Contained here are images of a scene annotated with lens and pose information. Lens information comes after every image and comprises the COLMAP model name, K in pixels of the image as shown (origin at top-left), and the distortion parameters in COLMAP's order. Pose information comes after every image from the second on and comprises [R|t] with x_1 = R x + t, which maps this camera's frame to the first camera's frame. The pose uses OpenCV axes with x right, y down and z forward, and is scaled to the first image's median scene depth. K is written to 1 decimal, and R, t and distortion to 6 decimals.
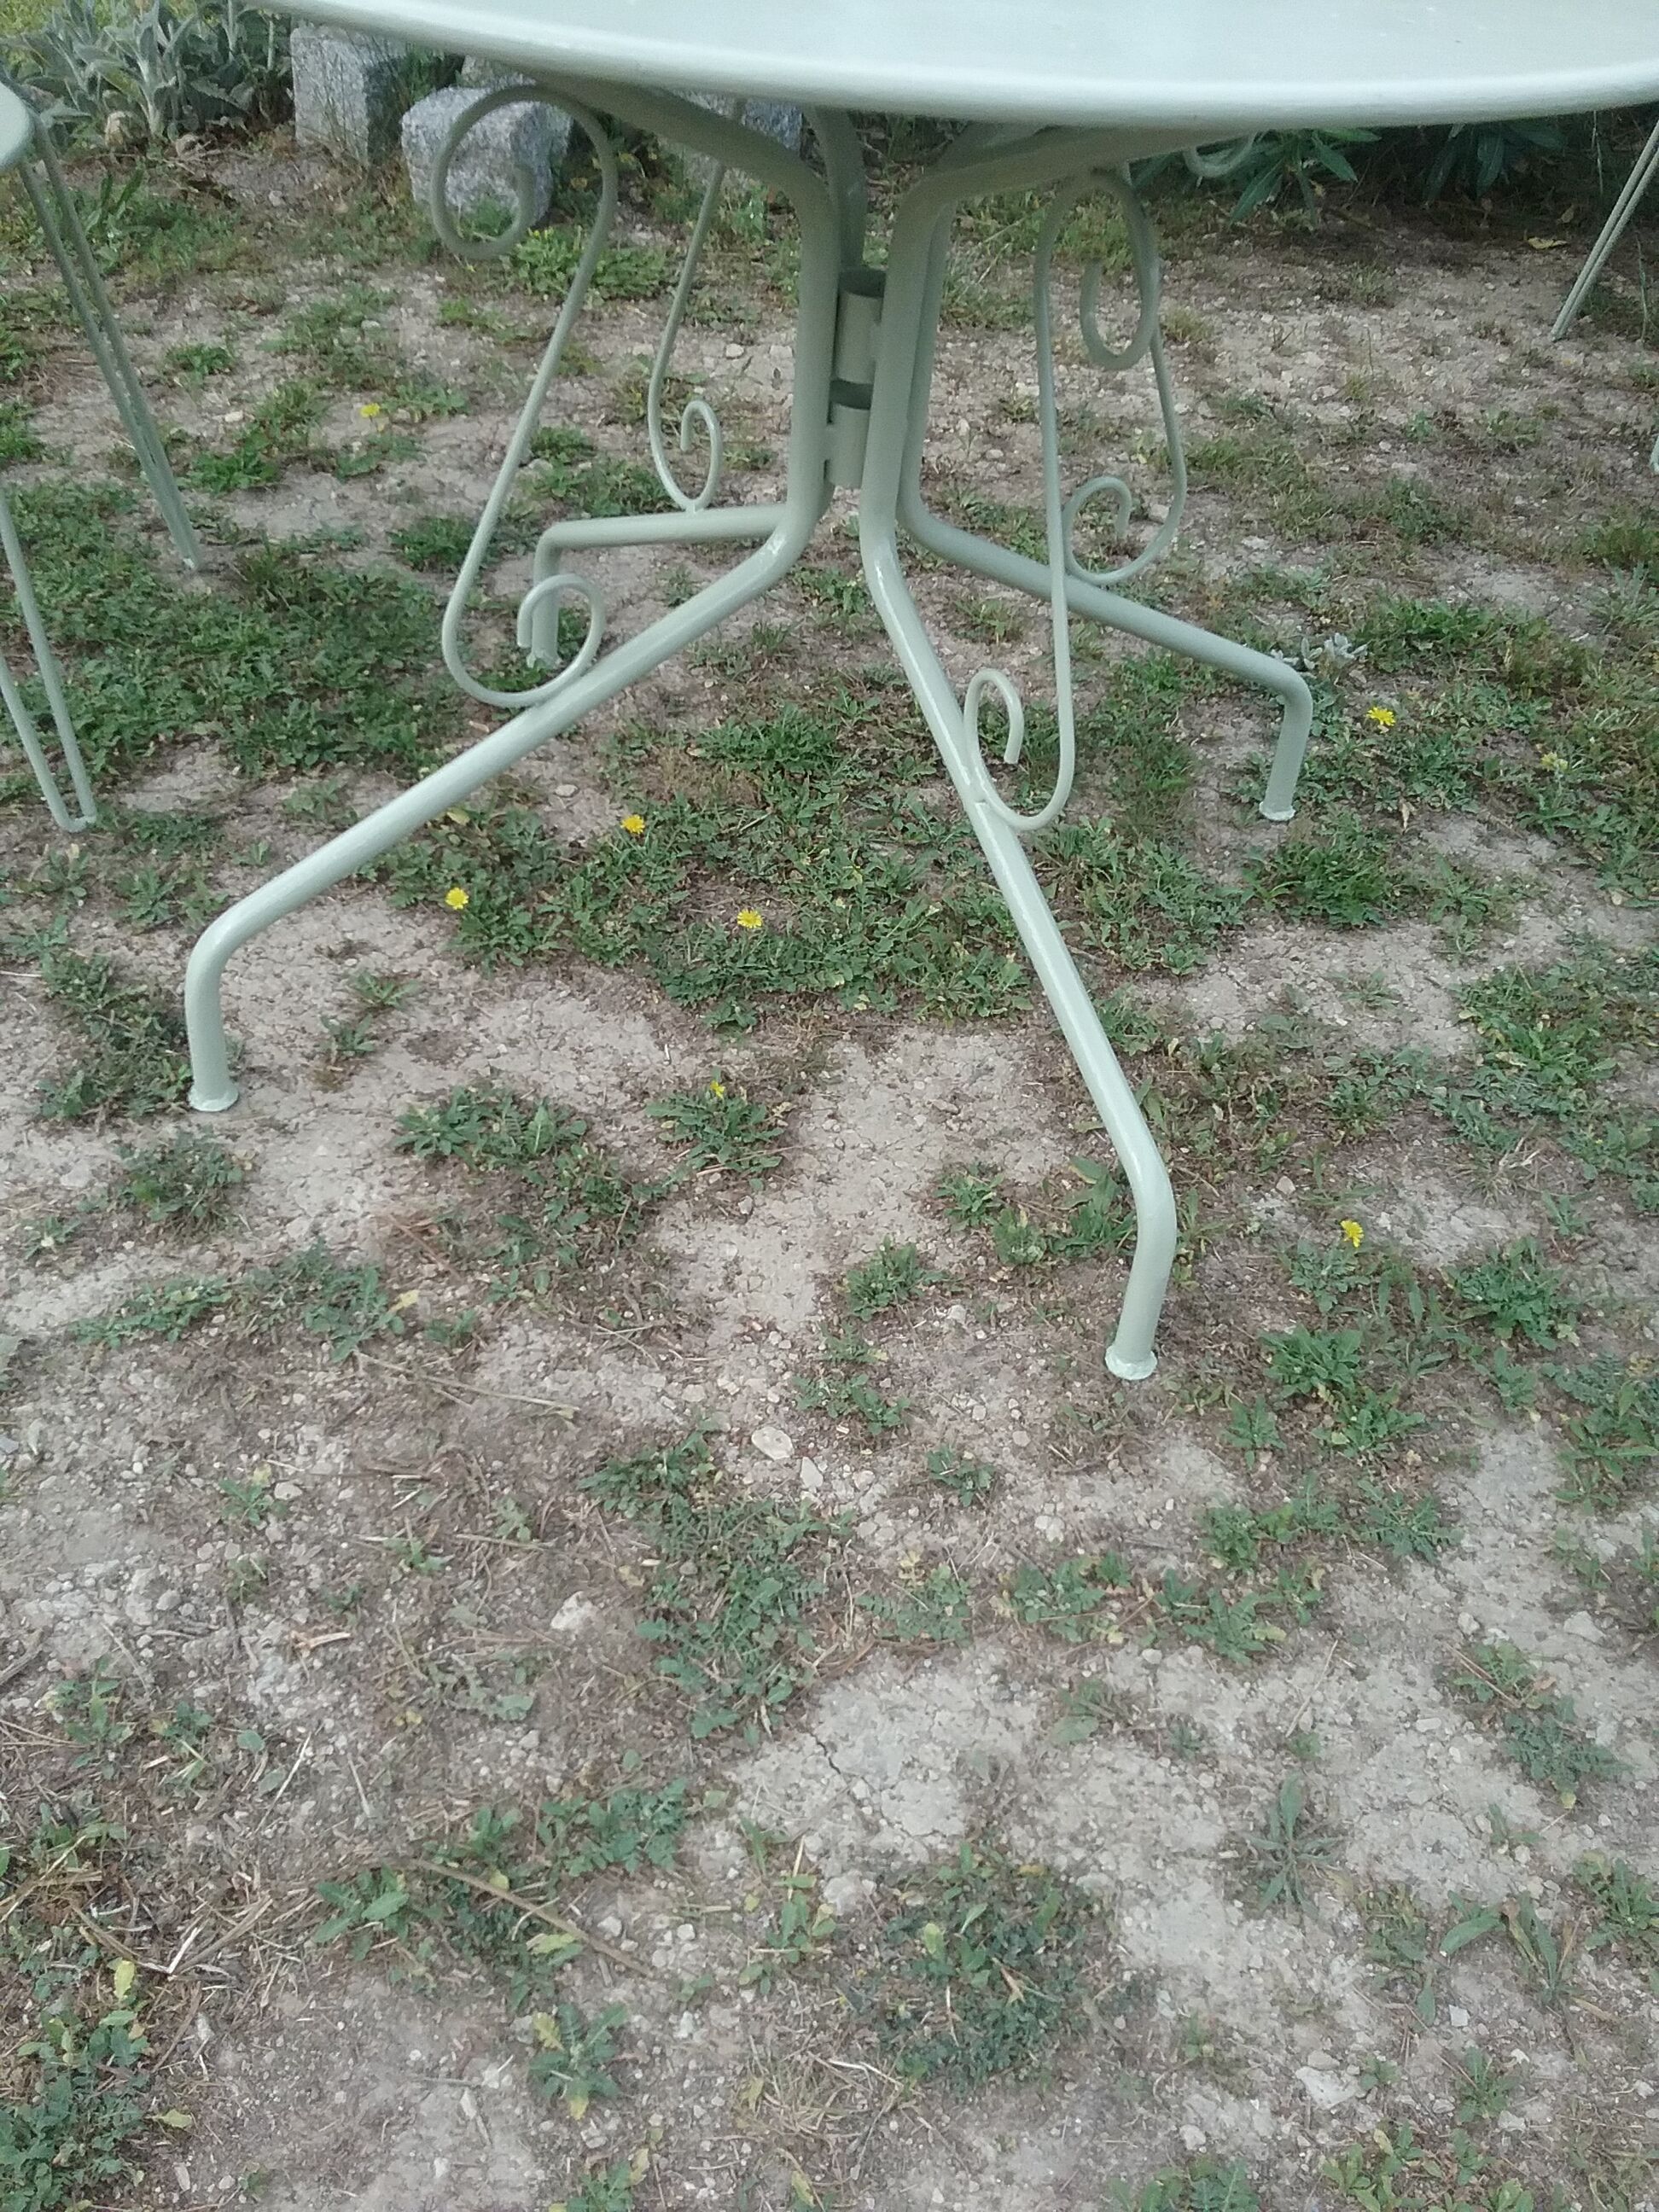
lens RADIAL K [[2052.6, 0, 849.2], [0, 2052.6, 1113.7], [0, 0, 1]] dist [0.132329, -0.286672]
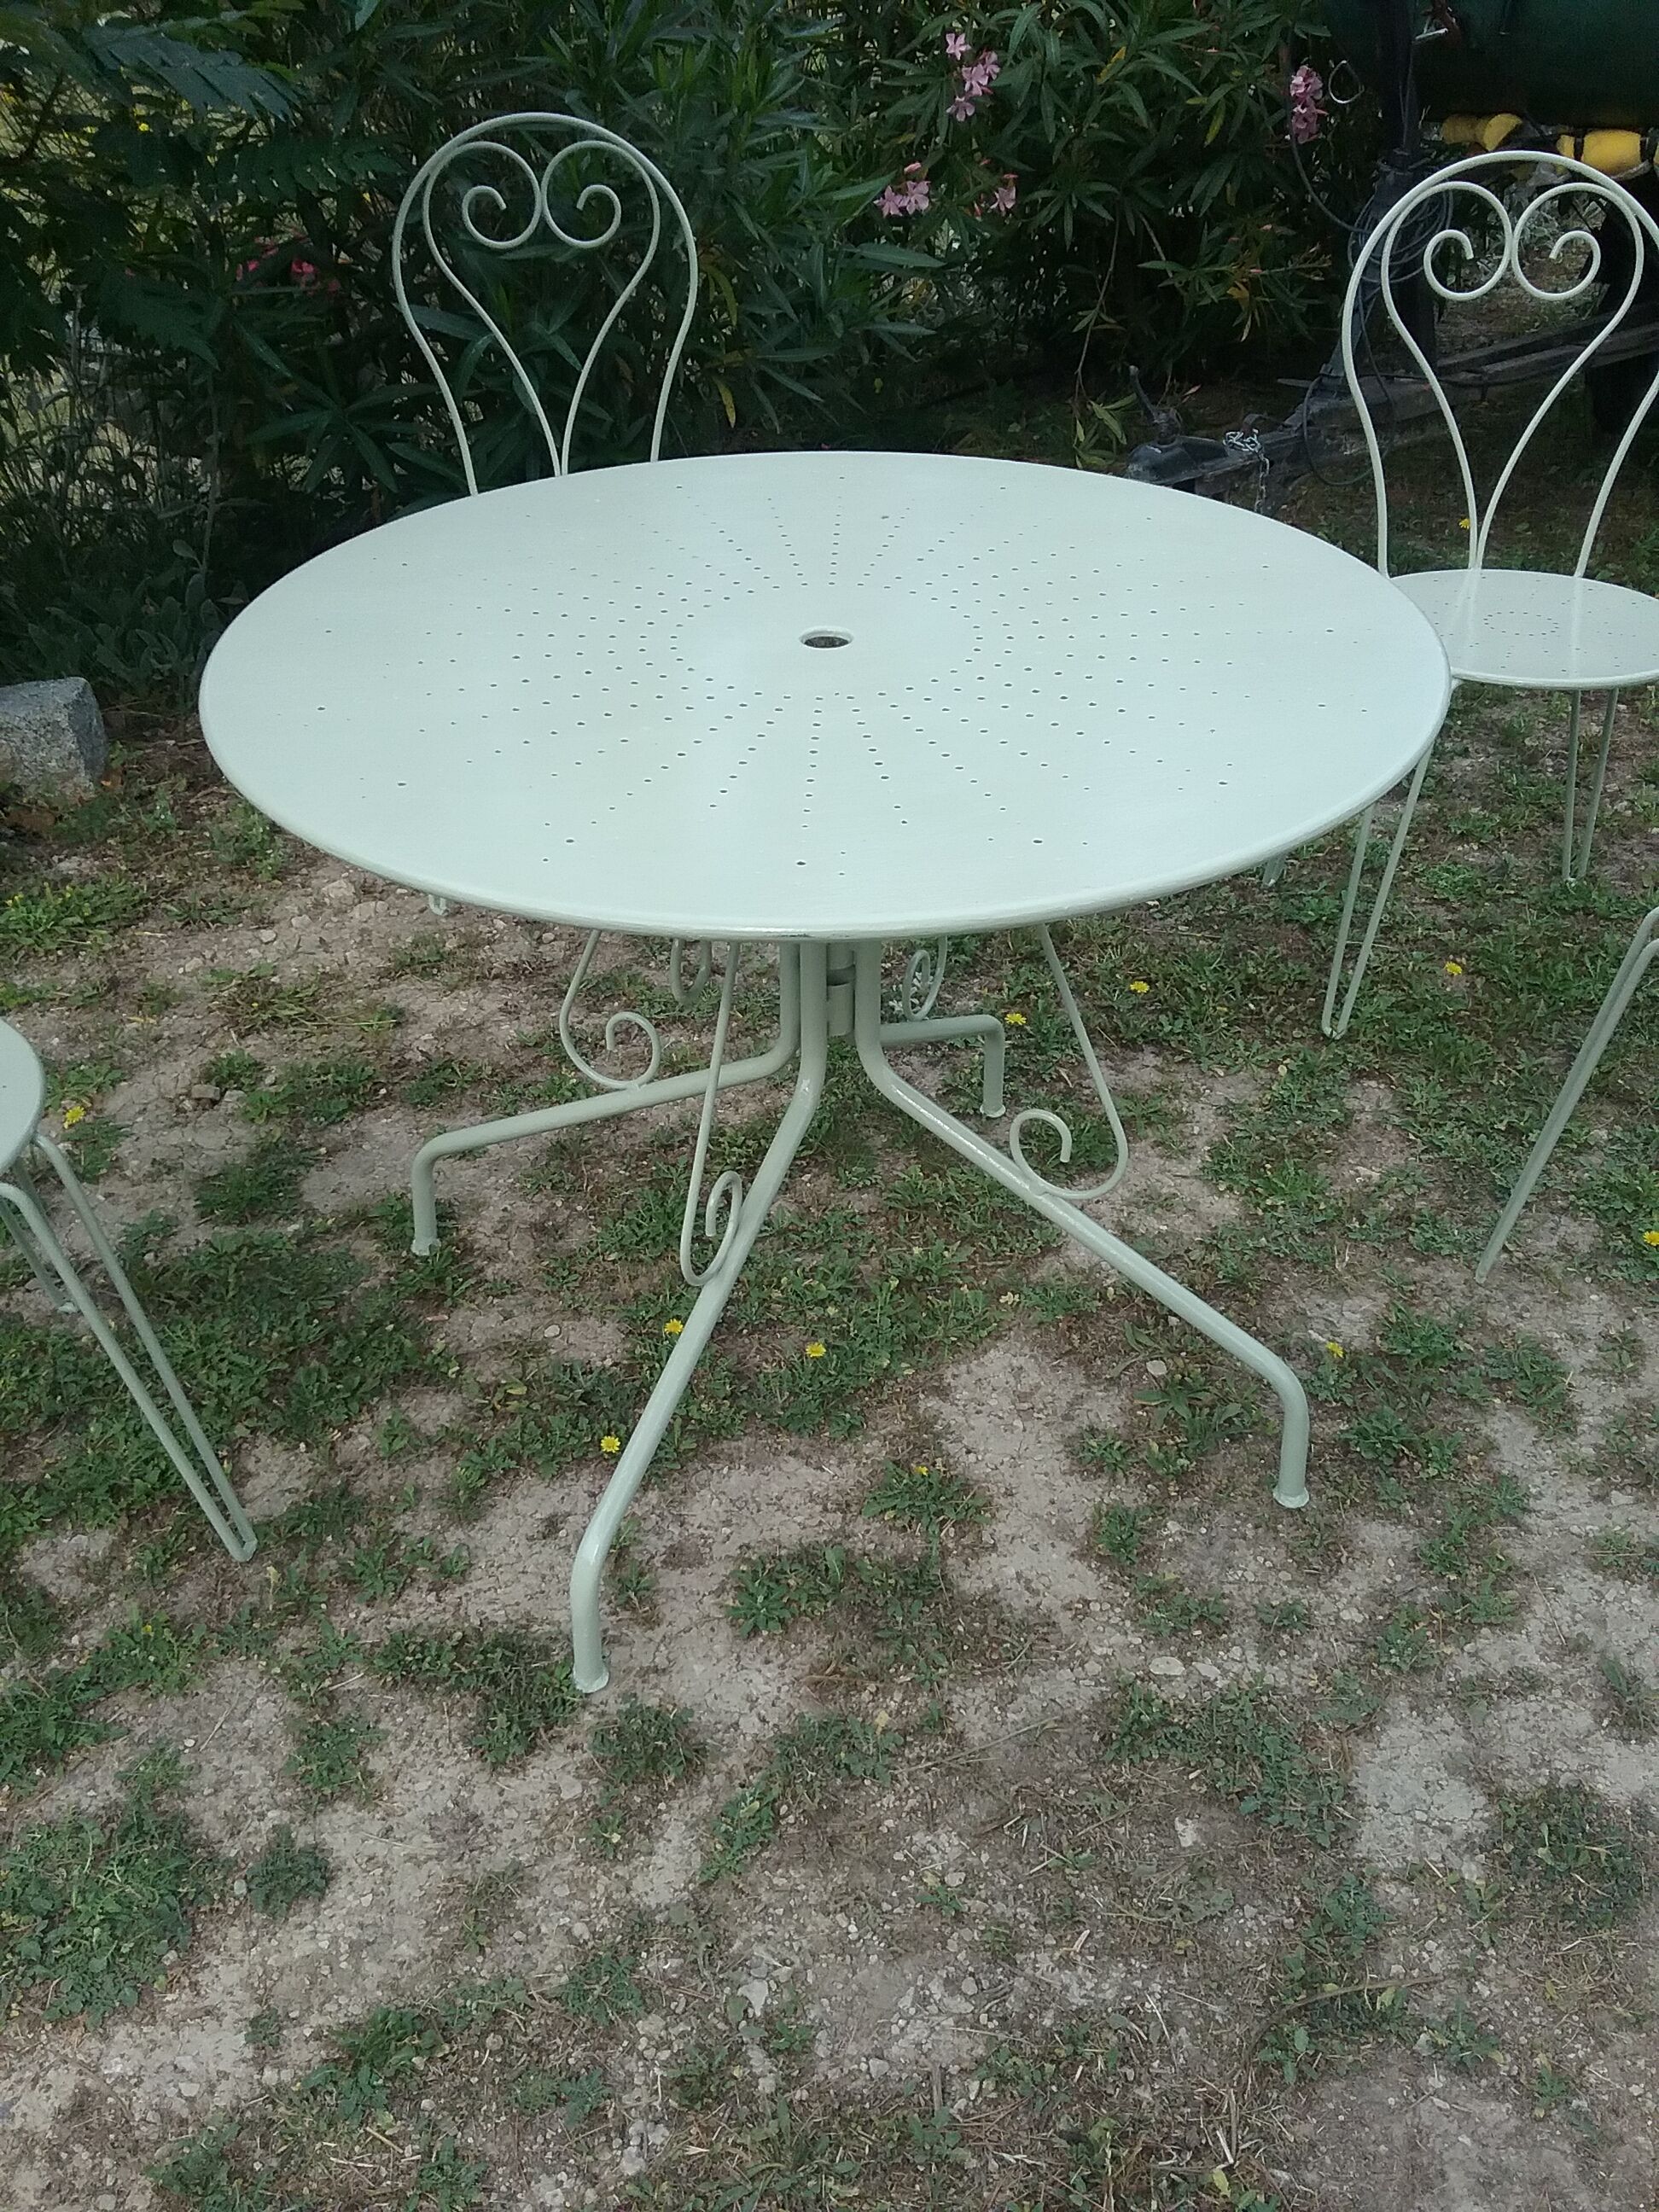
lens RADIAL K [[2077.2, 0, 848.8], [0, 2077.2, 1102.7], [0, 0, 1]] dist [0.098866, -0.188516]
pose [[0.800687, -0.399830, 0.446135, -0.627289], [0.448868, 0.893585, -0.004755, -0.247151], [-0.396759, 0.204063, 0.894953, -0.238988]]
